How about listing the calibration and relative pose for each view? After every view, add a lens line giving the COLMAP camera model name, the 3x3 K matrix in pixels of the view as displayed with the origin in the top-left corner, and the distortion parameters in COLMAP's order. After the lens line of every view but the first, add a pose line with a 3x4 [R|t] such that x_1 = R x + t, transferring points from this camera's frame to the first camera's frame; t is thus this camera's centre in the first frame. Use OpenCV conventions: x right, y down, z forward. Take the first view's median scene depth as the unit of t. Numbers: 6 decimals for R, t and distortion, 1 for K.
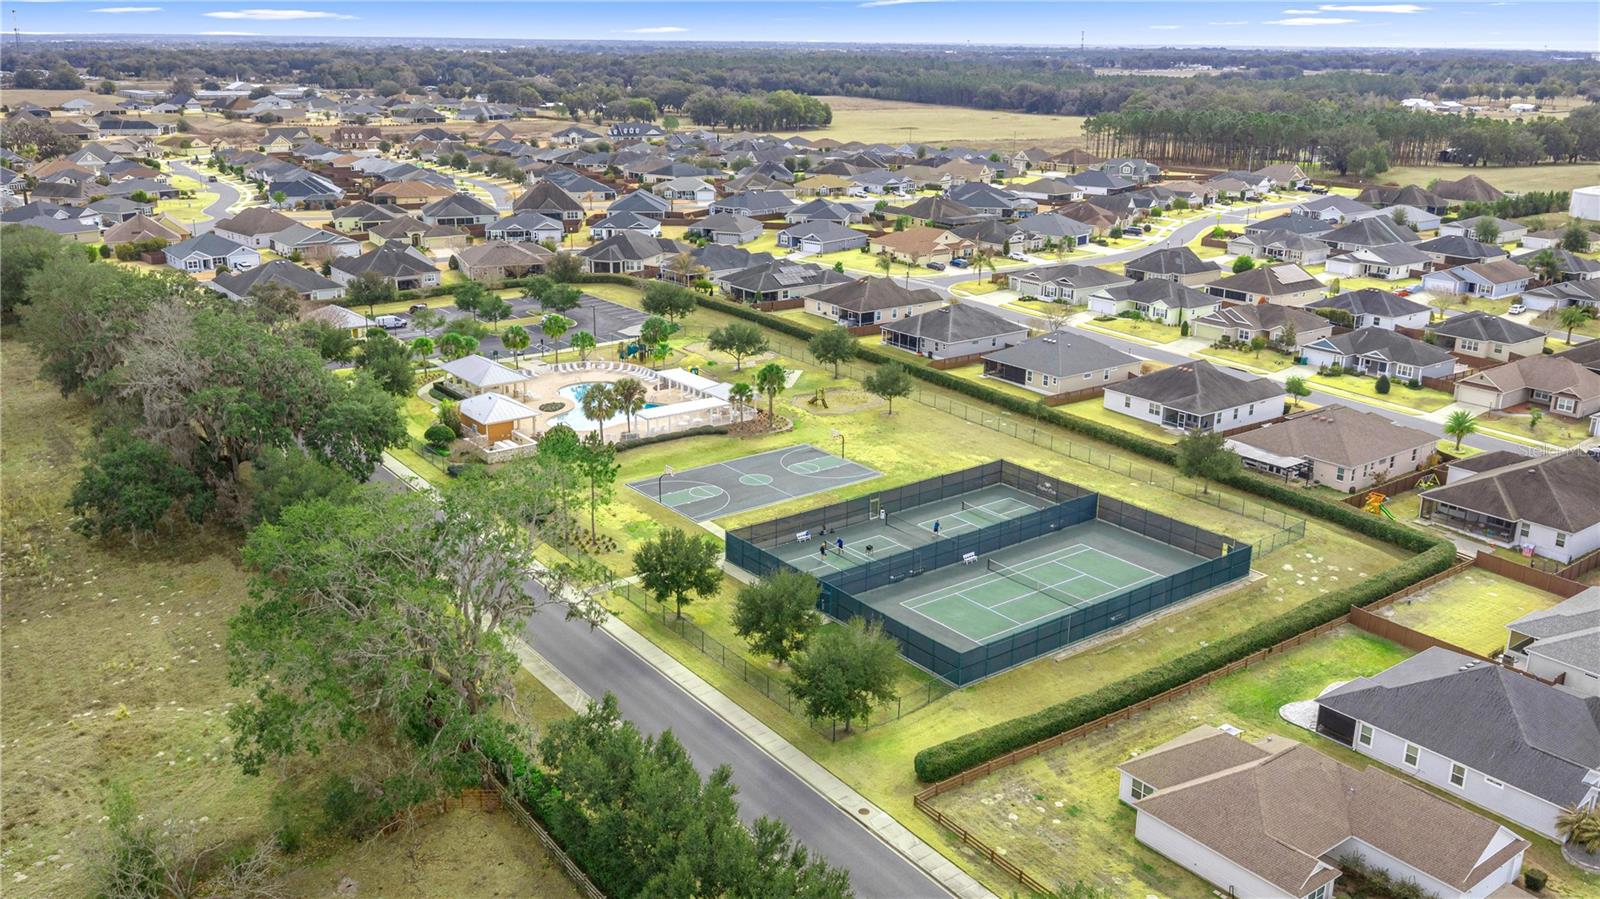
lens RADIAL K [[1310.8, 0, 800.0], [0, 1310.8, 449.5], [0, 0, 1]] dist [0.011005, -0.016973]
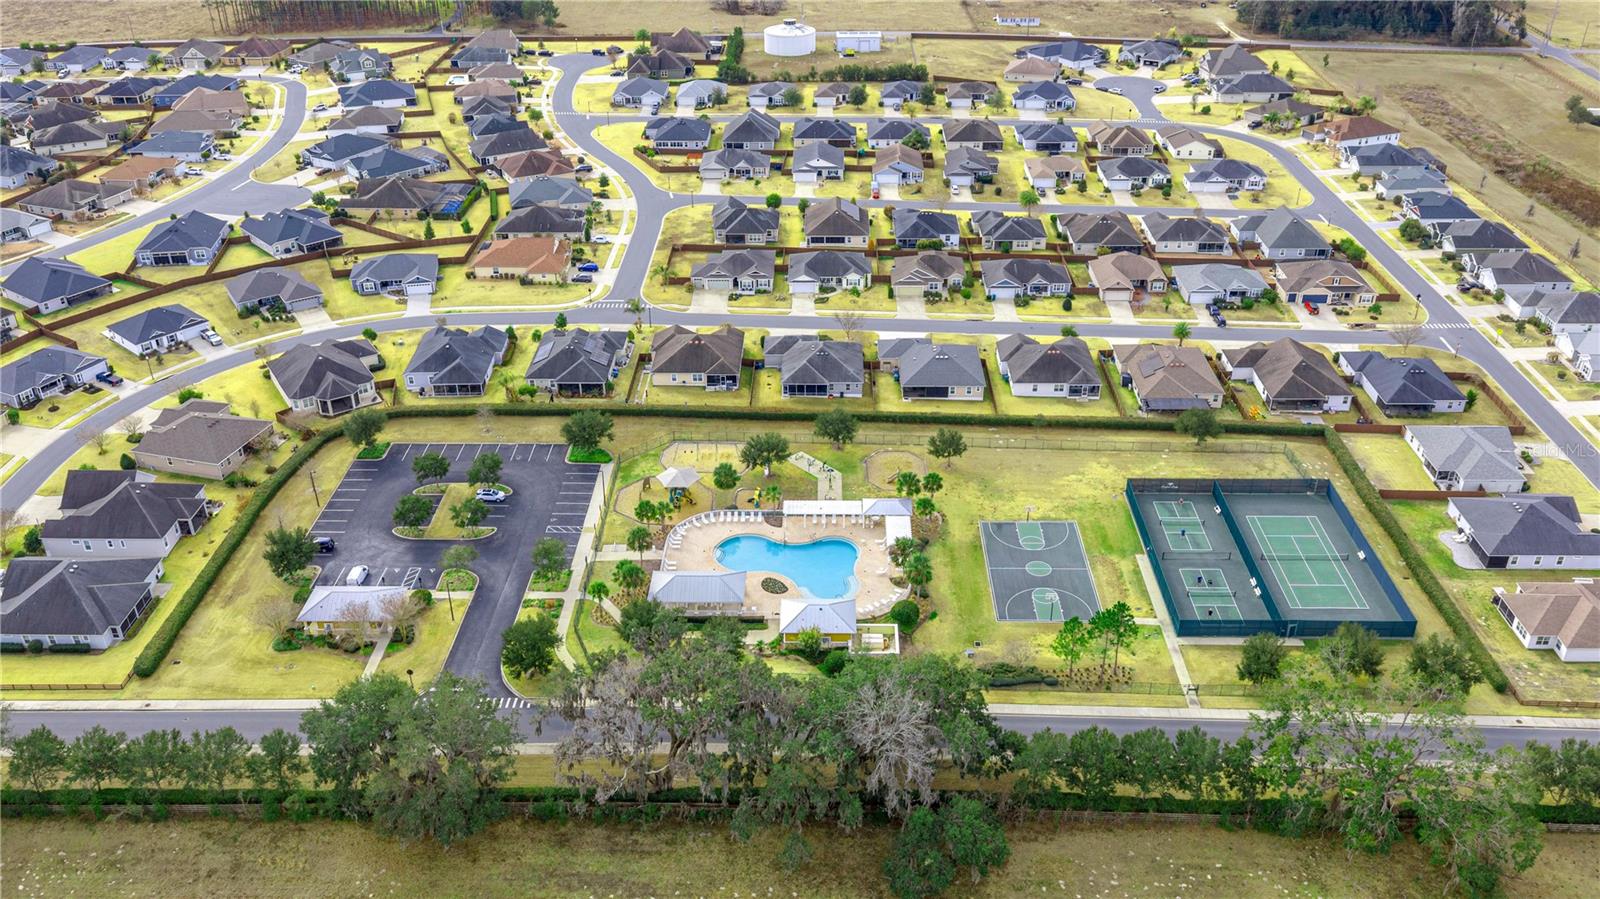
lens RADIAL K [[1310.8, 0, 800.0], [0, 1310.8, 449.5], [0, 0, 1]] dist [0.011005, -0.016973]
pose [[0.613983, -0.403062, 0.678650, -1.078714], [0.245757, 0.914673, 0.320901, -0.597779], [-0.750086, -0.030244, 0.660649, 0.326438]]
